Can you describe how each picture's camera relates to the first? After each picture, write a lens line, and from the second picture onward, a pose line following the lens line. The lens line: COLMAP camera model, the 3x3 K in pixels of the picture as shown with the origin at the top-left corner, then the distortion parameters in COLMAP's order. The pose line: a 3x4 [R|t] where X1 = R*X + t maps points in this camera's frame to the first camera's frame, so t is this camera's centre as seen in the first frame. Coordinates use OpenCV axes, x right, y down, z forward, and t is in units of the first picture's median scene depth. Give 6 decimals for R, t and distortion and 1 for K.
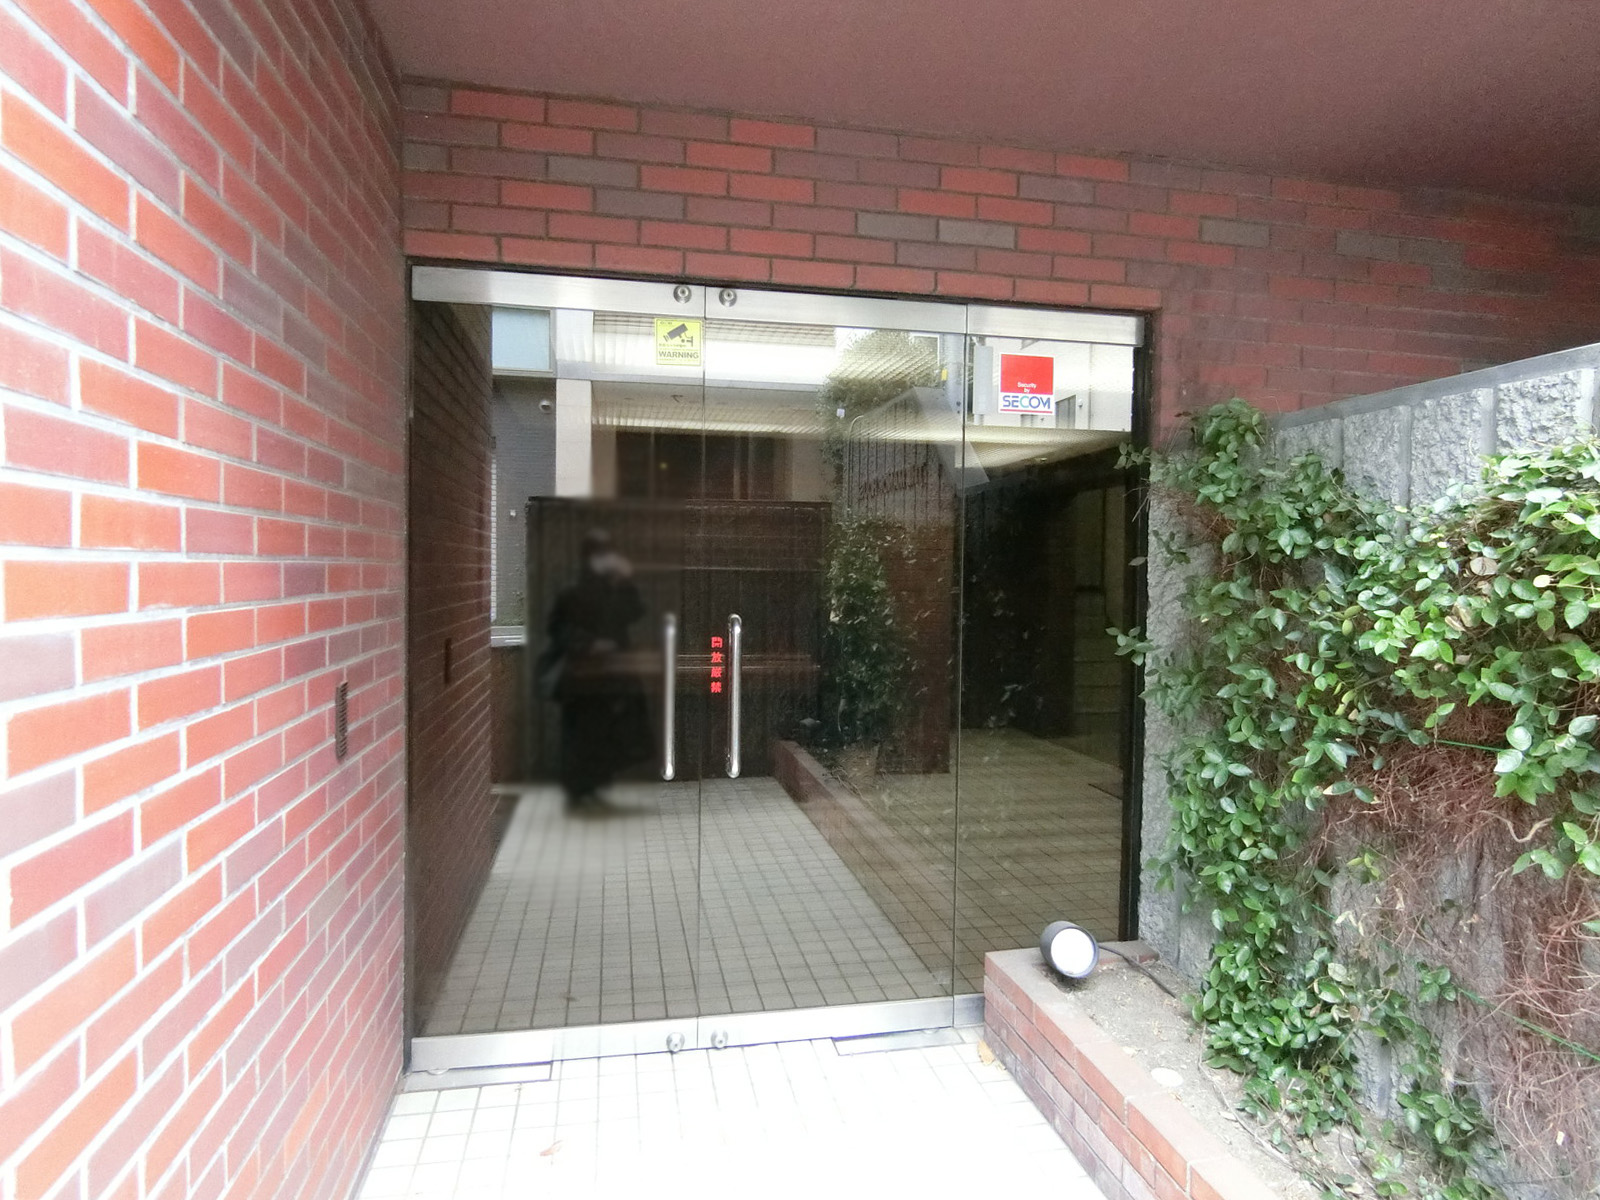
lens RADIAL K [[947.0, 0, 800.0], [0, 947.0, 600.0], [0, 0, 1]] dist [-0.006153, -0.005005]
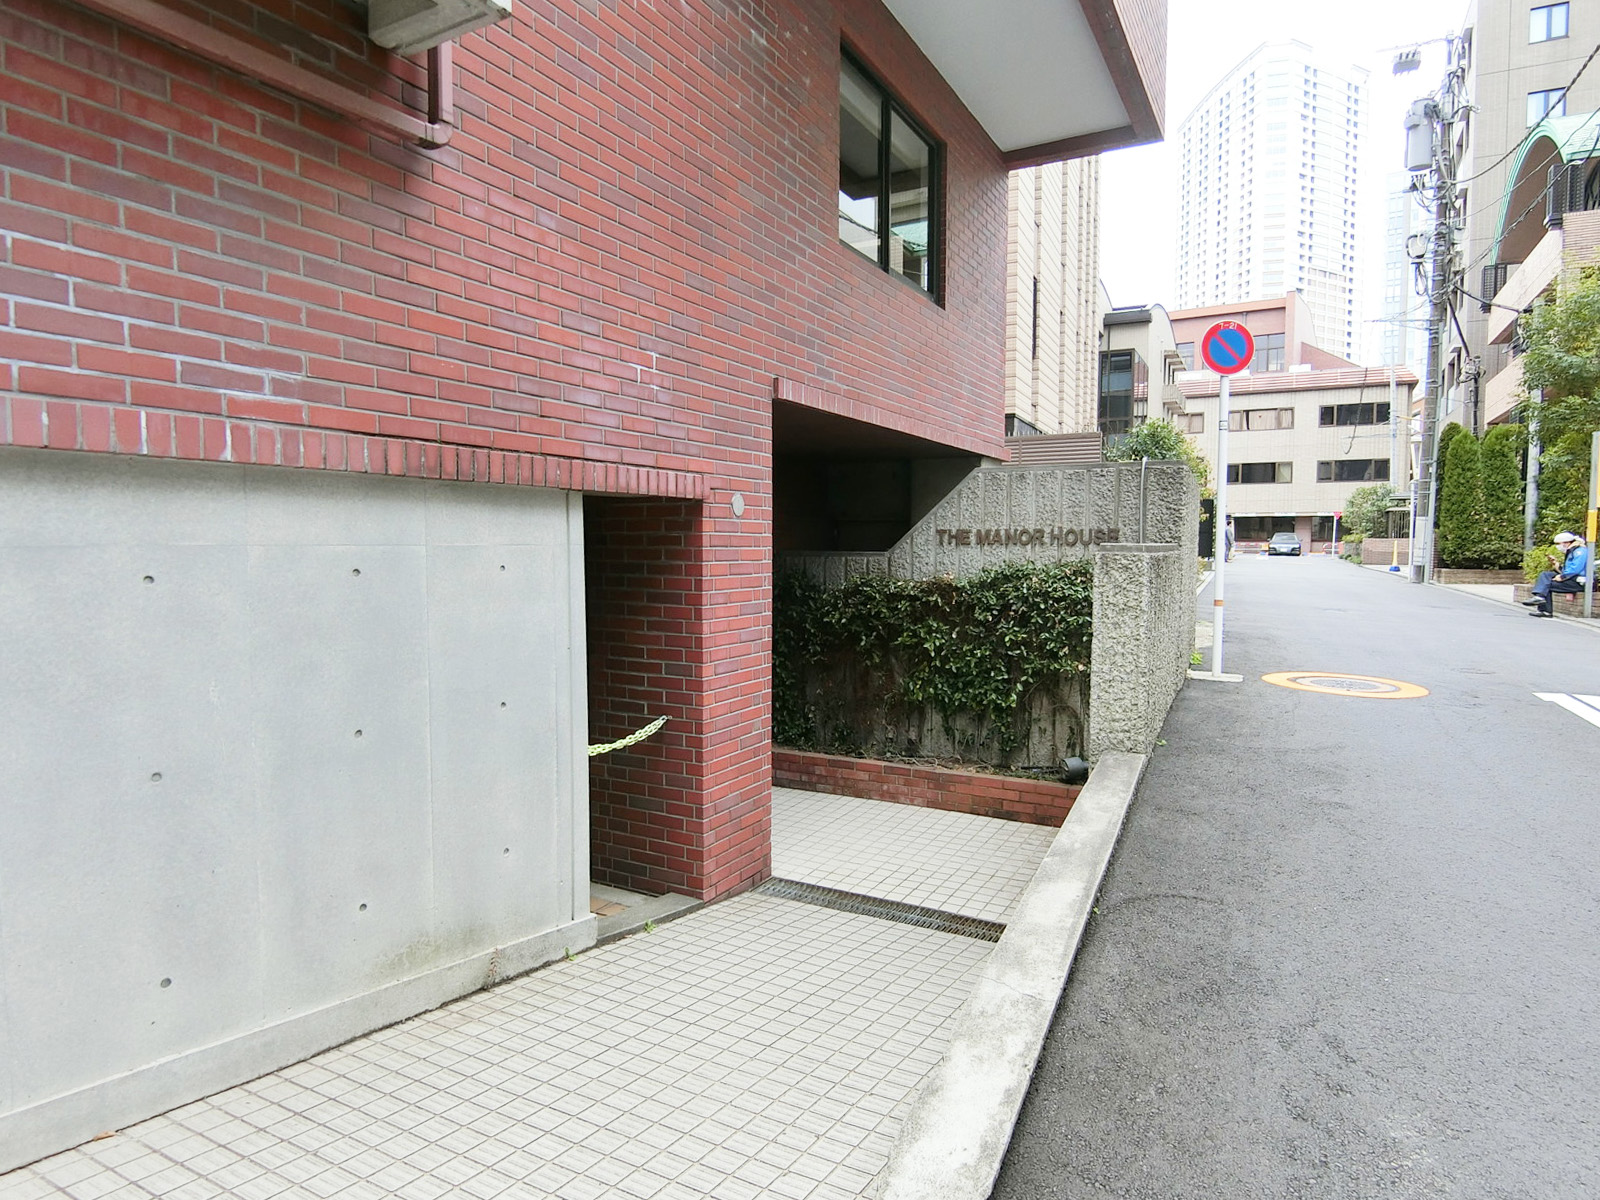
lens RADIAL K [[947.0, 0, 800.0], [0, 947.0, 600.0], [0, 0, 1]] dist [-0.006153, -0.005005]
pose [[0.638228, -0.055931, 0.767813, -2.768960], [0.027448, 0.998376, 0.049910, -0.262817], [-0.769358, -0.010779, 0.638728, -1.615569]]
